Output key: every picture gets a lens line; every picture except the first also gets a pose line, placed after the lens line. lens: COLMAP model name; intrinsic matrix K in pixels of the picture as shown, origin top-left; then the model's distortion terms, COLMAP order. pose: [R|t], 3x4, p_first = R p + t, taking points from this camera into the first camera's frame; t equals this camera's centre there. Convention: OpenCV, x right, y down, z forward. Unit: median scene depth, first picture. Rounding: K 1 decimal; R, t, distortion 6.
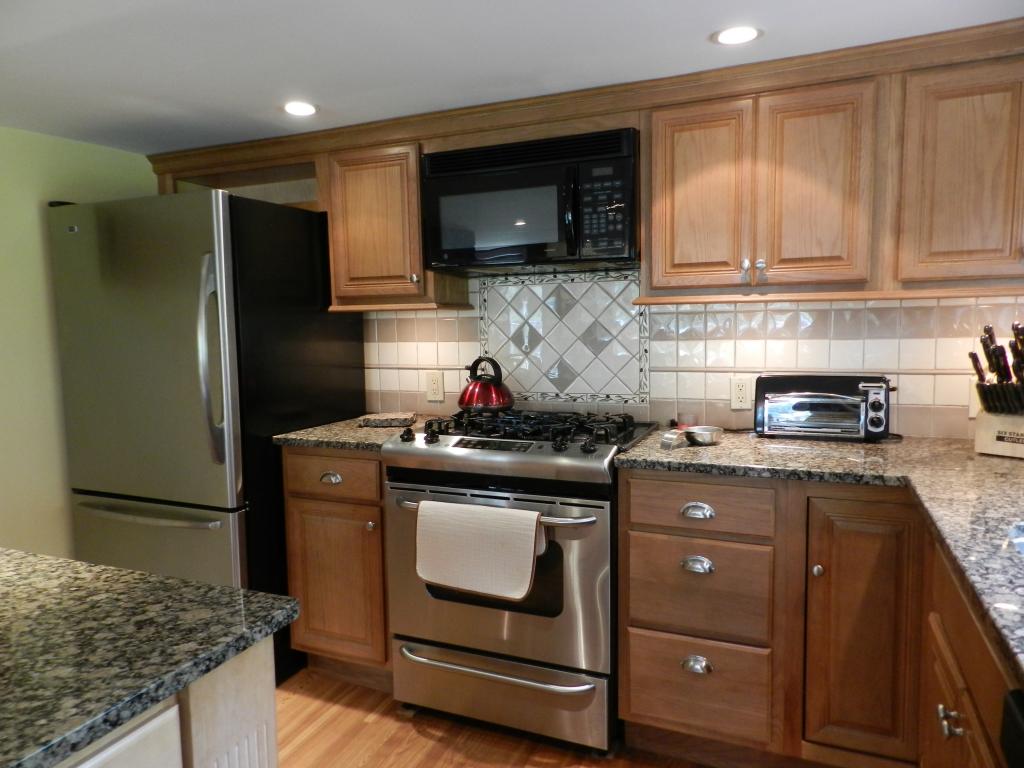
lens RADIAL K [[689.7, 0, 505.3], [0, 689.7, 390.3], [0, 0, 1]] dist [0.012855, -0.004201]
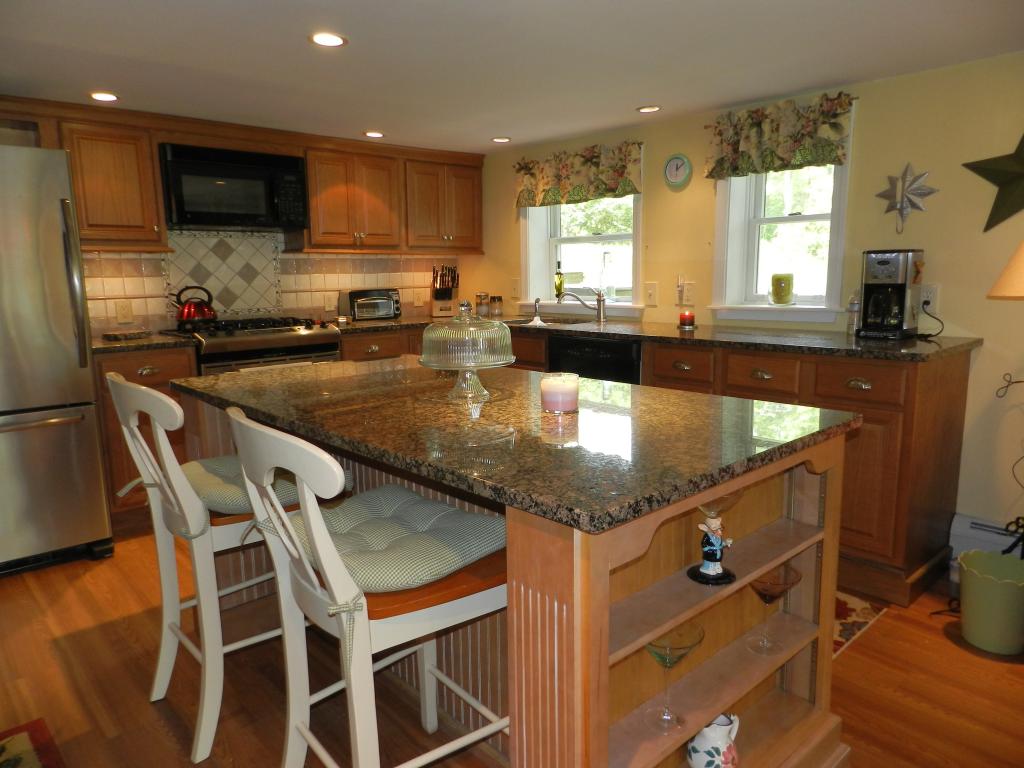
lens RADIAL K [[689.7, 0, 512.2], [0, 689.7, 386.8], [0, 0, 1]] dist [0.012855, -0.004201]
pose [[0.414888, -0.139226, 0.899157, -1.324940], [0.101795, 0.989122, 0.106186, 0.092789], [-0.904160, 0.047475, 0.424547, -0.276370]]
